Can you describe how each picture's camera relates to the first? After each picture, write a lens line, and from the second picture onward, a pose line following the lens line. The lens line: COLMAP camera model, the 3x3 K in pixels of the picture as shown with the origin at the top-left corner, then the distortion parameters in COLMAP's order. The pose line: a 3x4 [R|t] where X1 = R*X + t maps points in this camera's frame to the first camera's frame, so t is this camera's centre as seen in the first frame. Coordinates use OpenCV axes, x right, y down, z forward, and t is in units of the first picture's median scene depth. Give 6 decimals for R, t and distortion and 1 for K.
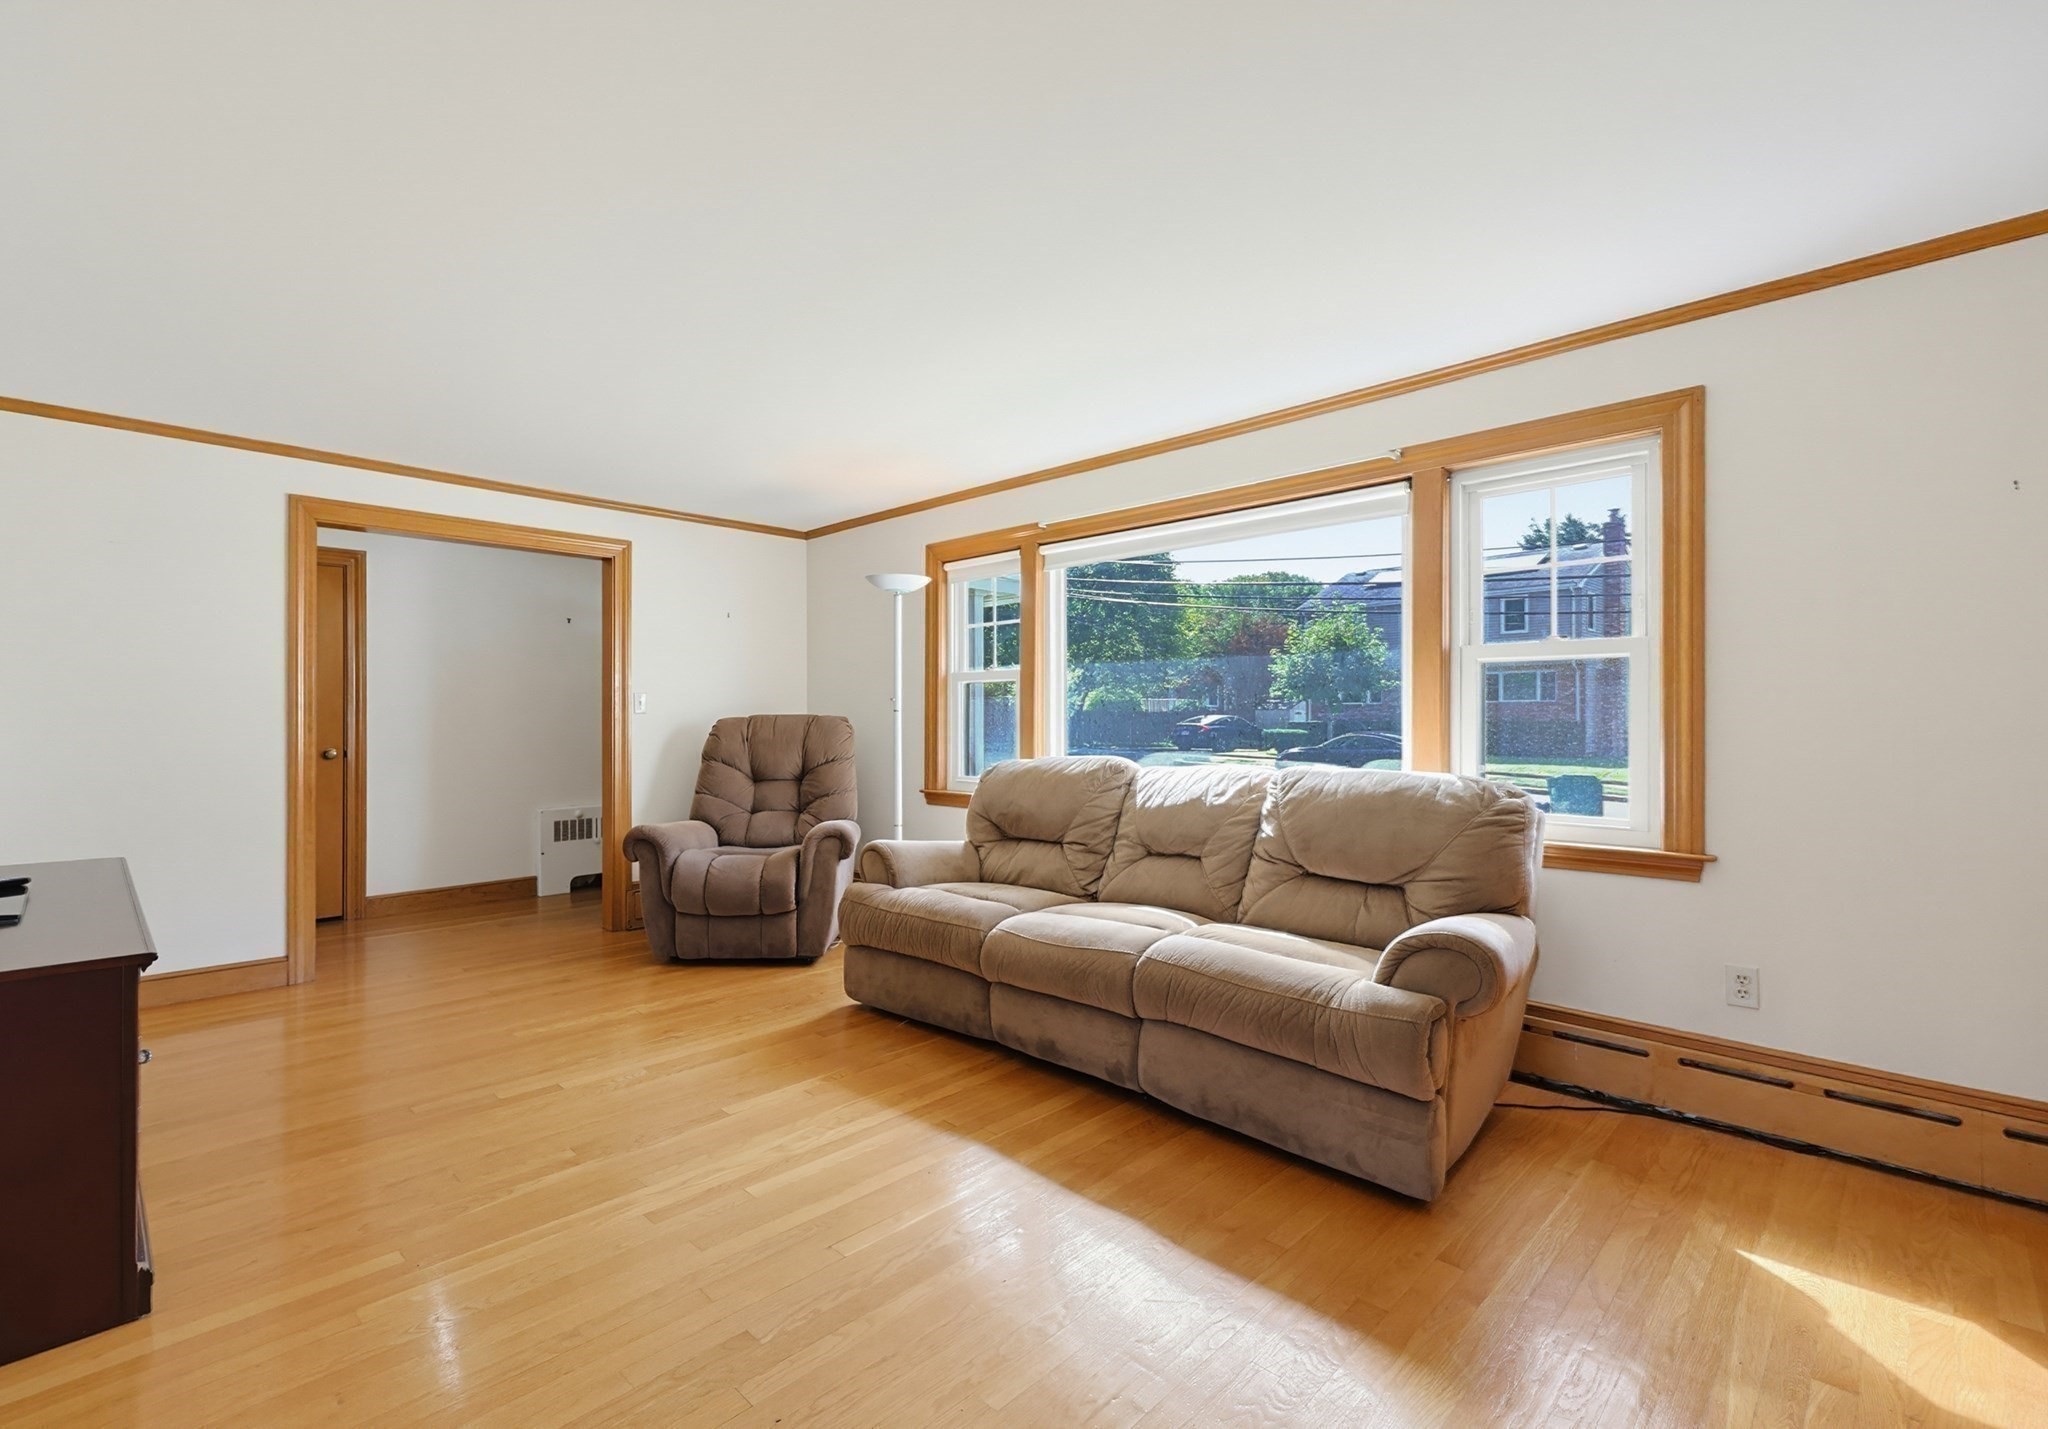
lens RADIAL K [[857.7, 0, 1024.3], [0, 857.7, 688.7], [0, 0, 1]] dist [0.000528, 0.000011]
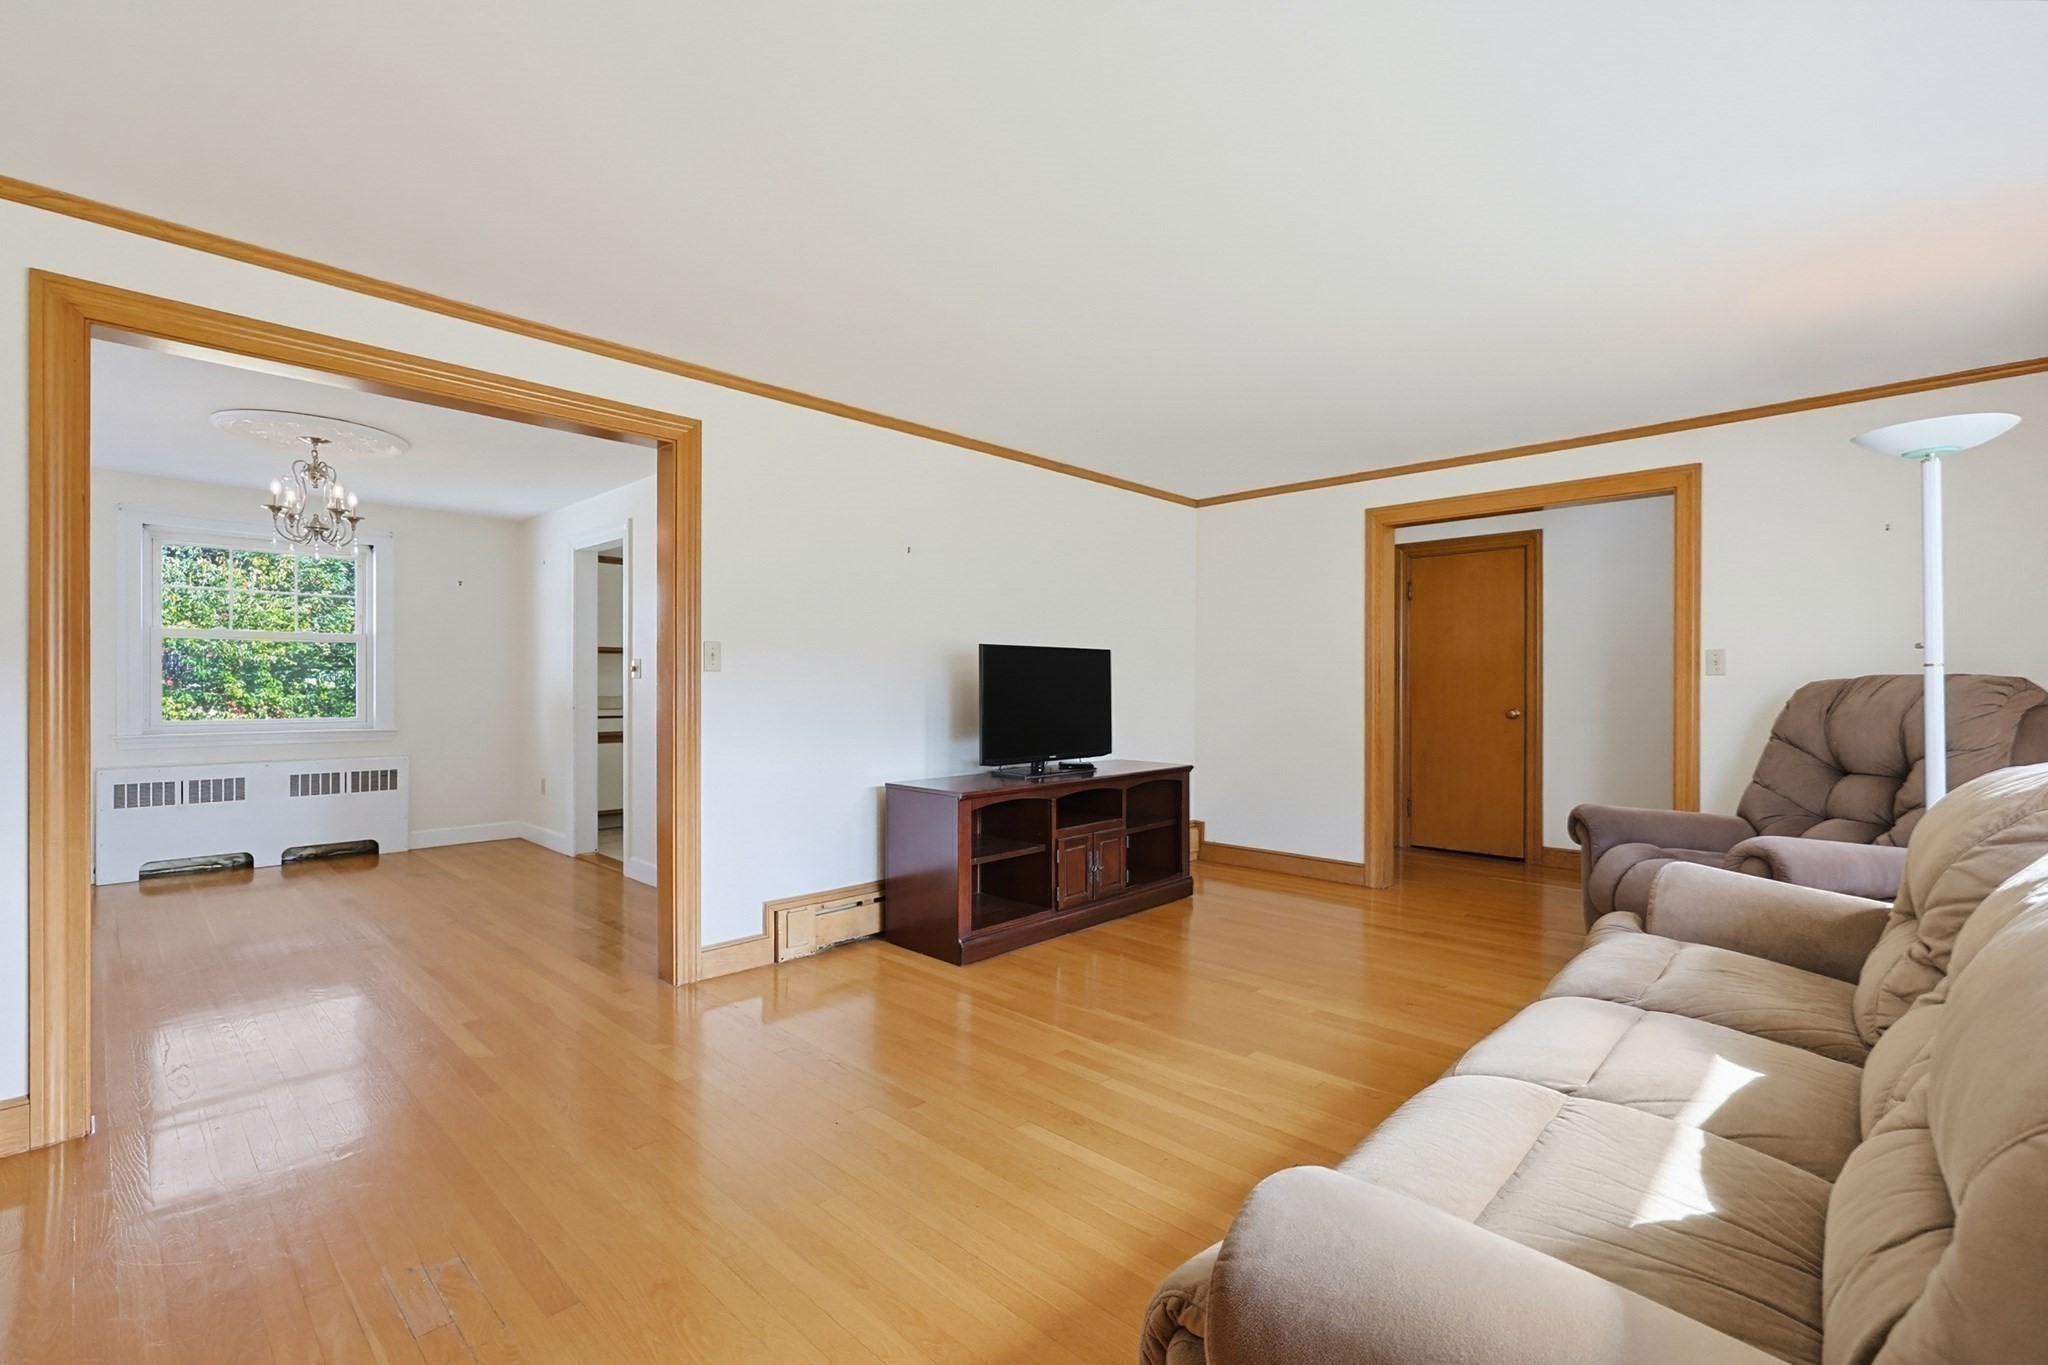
lens RADIAL K [[873.1, 0, 1020.6], [0, 873.1, 681.7], [0, 0, 1]] dist [-0.000554, -0.000052]
pose [[0.044514, -0.001636, -0.999007, 0.724583], [0.035735, 0.999361, -0.000044, 0.023979], [0.998369, -0.035698, 0.044544, 0.692408]]
